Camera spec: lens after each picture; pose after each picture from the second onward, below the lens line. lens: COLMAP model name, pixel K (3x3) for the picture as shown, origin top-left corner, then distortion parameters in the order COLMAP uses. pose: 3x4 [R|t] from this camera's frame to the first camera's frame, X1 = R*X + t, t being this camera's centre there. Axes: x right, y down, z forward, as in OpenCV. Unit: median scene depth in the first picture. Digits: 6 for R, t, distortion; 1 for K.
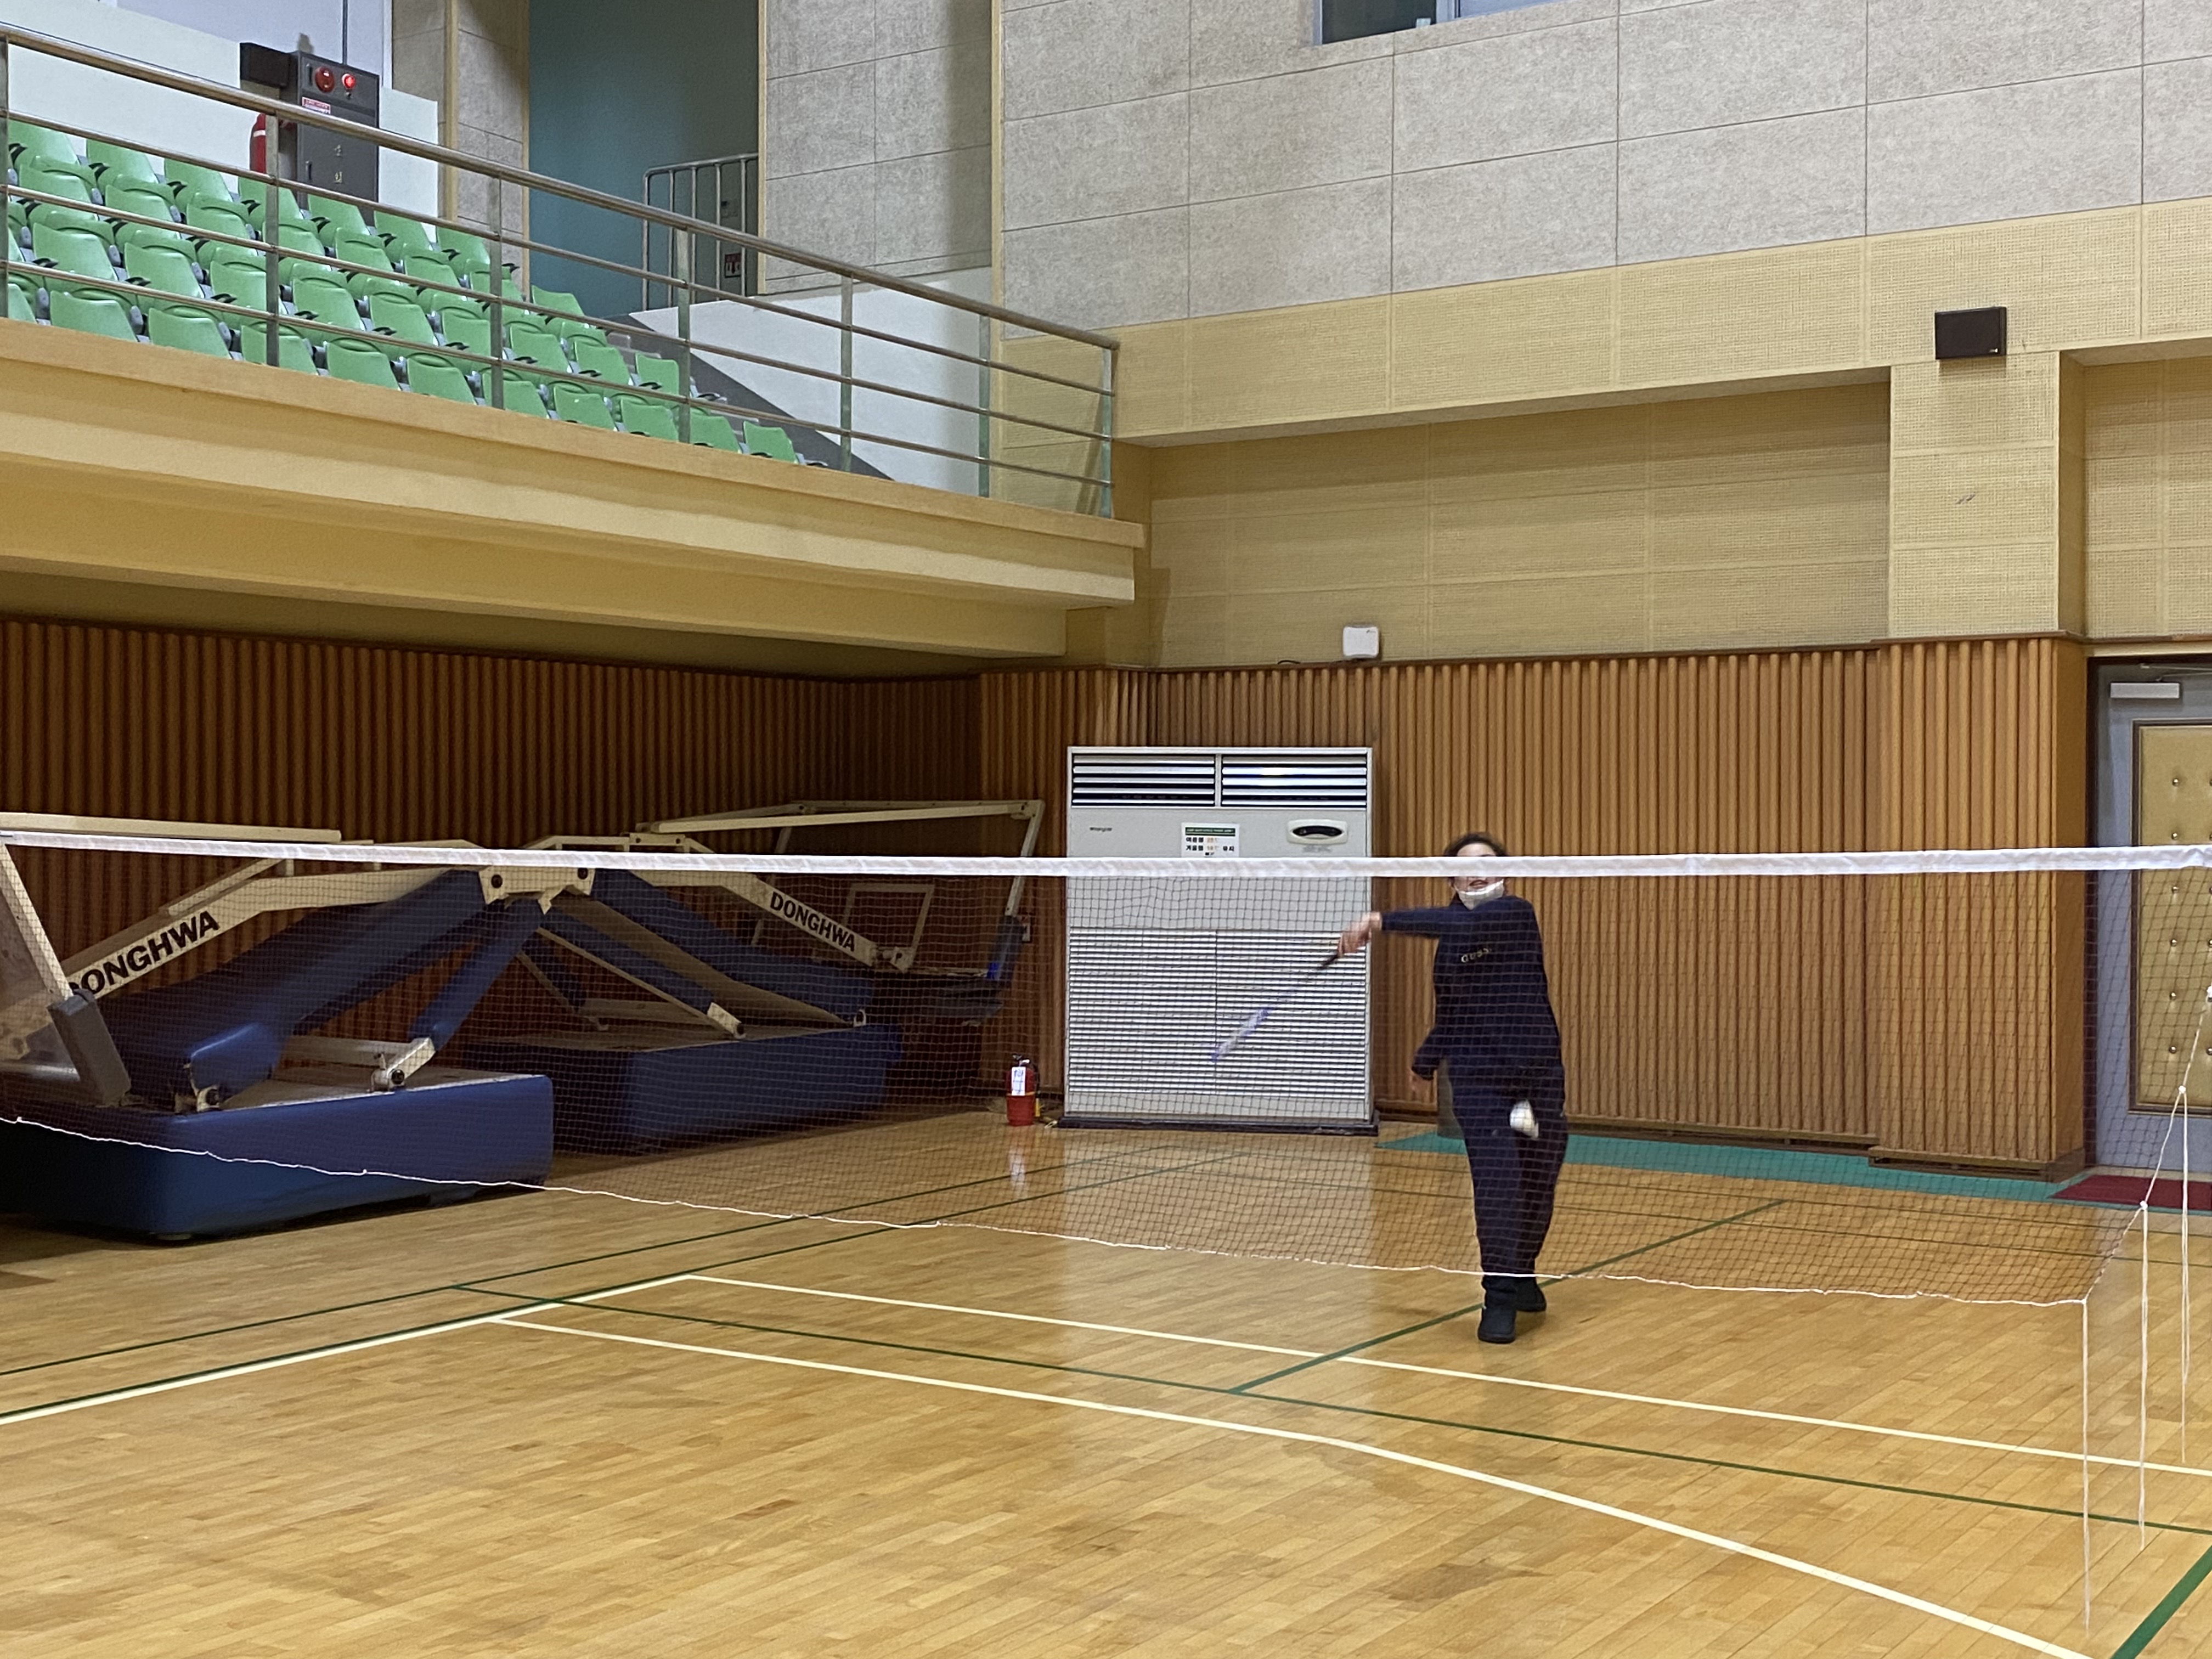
lens RADIAL K [[2759.8, 0, 1056.7], [0, 2759.8, 840.8], [0, 0, 1]] dist [0.023927, 0.000000]
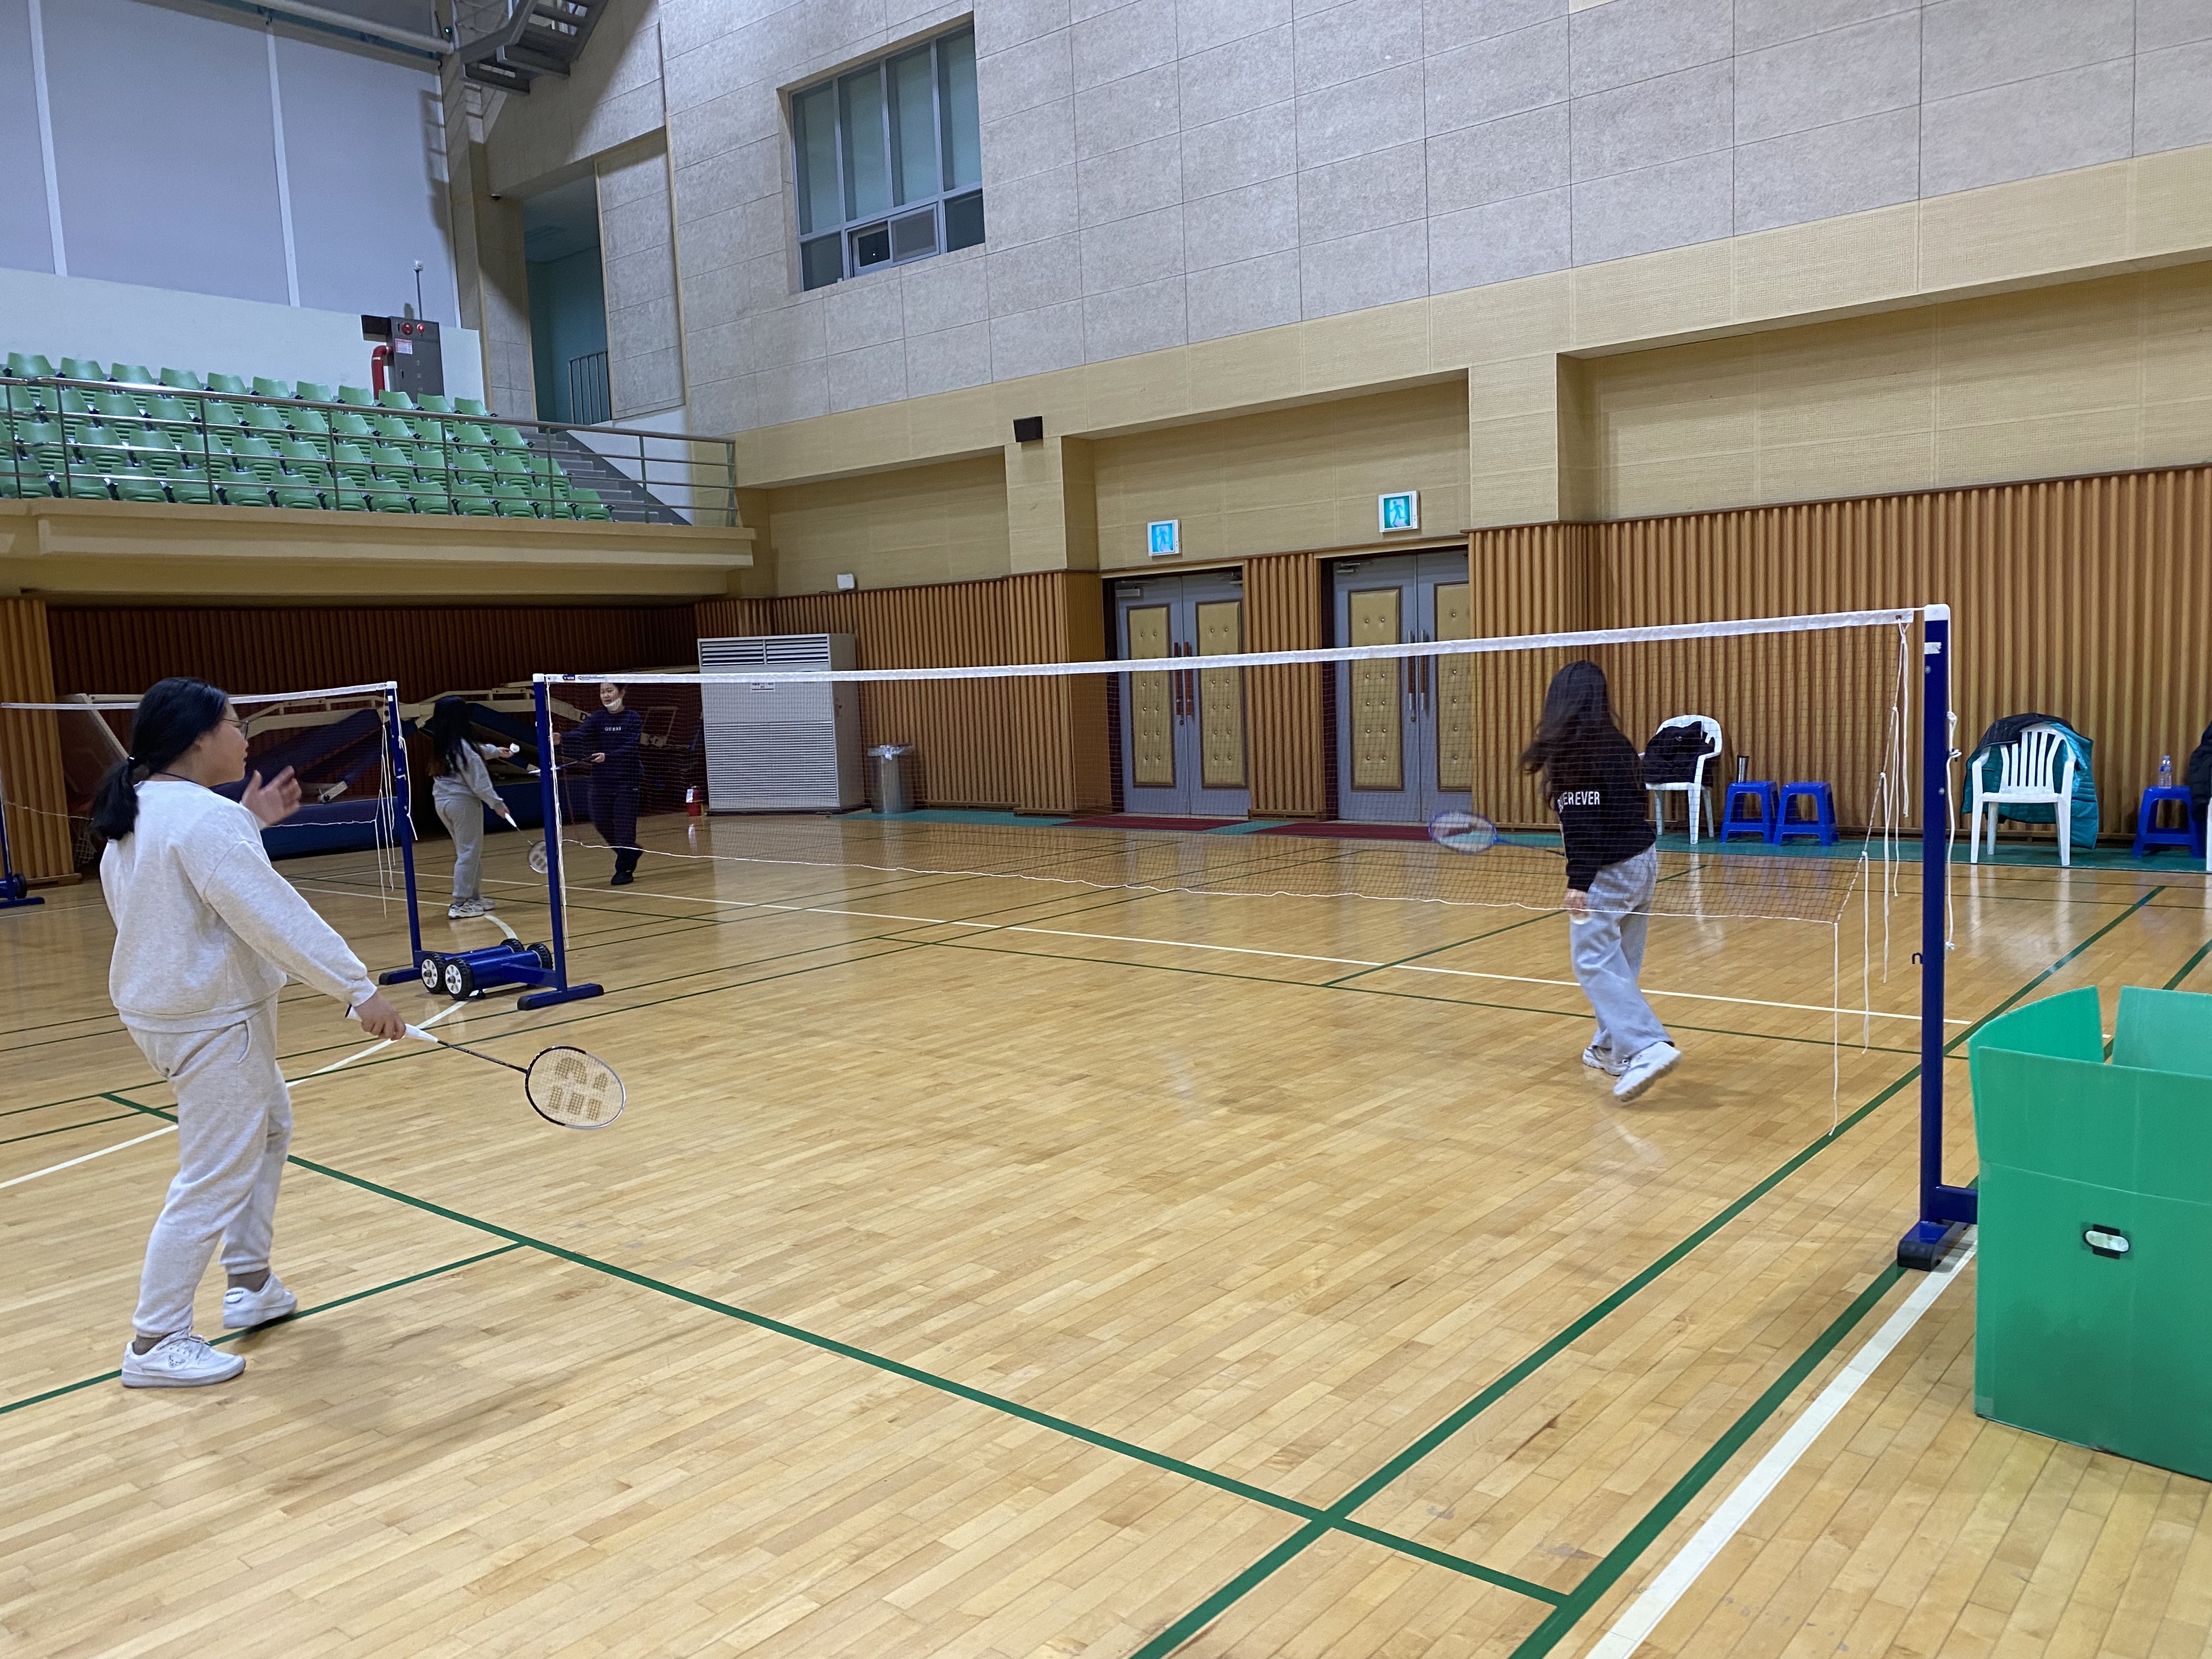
lens RADIAL K [[1678.1, 0, 1031.3], [0, 1678.1, 880.7], [0, 0, 1]] dist [0.021830, -0.036545]
pose [[0.989511, -0.028407, -0.141634, 0.431040], [0.046389, 0.991031, 0.125319, 0.000584], [0.136804, -0.130575, 0.981955, -0.276405]]
